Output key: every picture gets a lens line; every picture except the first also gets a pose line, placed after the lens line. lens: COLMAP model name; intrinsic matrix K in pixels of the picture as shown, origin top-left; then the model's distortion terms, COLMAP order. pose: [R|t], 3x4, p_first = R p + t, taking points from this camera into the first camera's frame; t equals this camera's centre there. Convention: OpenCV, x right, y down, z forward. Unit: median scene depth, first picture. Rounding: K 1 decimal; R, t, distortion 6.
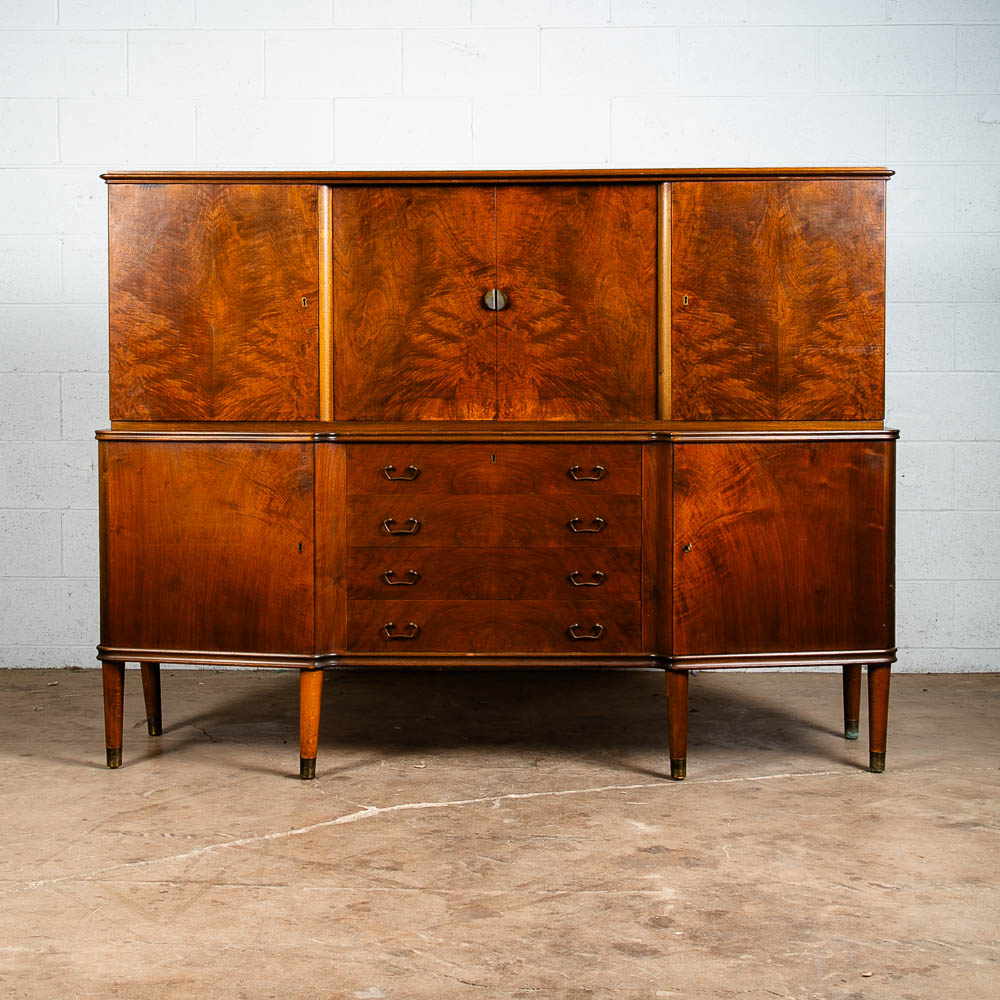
lens RADIAL K [[1646.6, 0, 509.5], [0, 1646.6, 438.8], [0, 0, 1]] dist [0.008190, 0.000000]
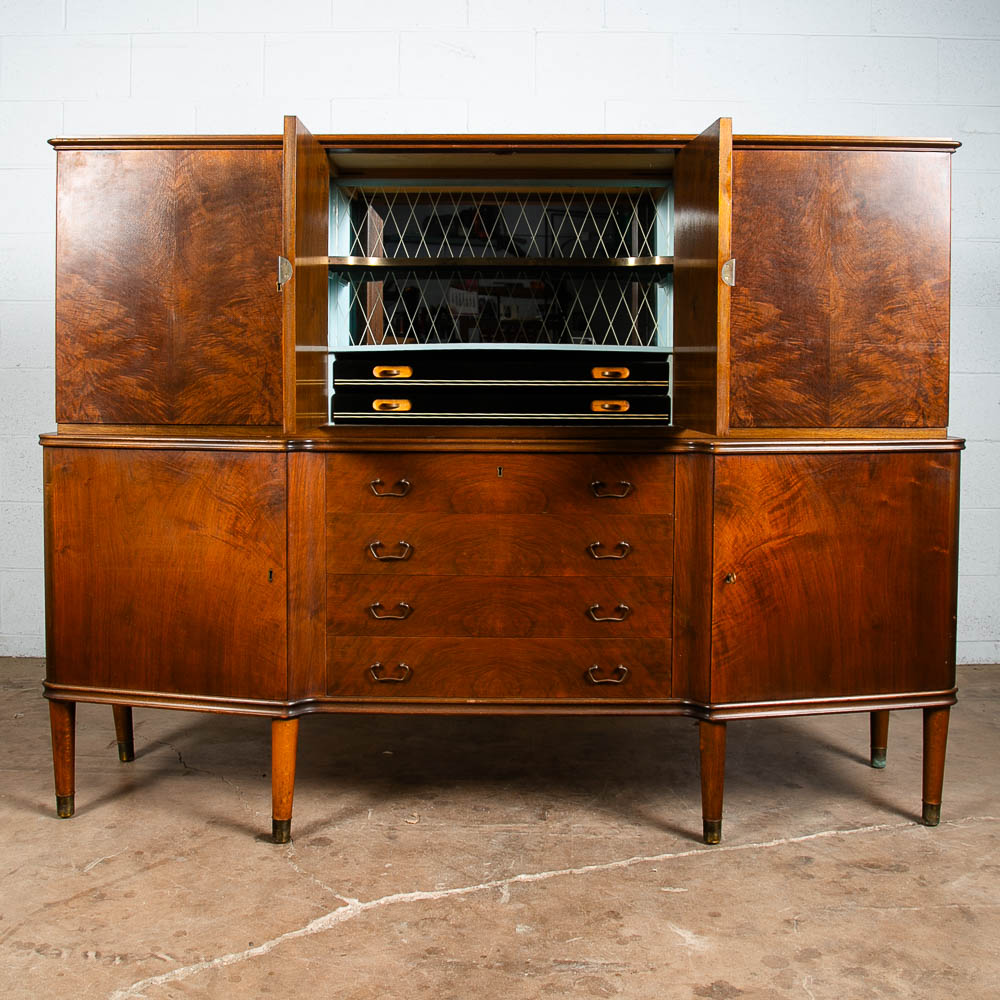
lens RADIAL K [[1217.8, 0, 496.8], [0, 1217.8, 403.7], [0, 0, 1]] dist [-0.118068, 0.000000]
pose [[0.999900, 0.005586, 0.013027, -0.019611], [-0.005400, 0.999884, -0.014275, -0.013721], [-0.013105, 0.014203, 0.999813, 0.373020]]
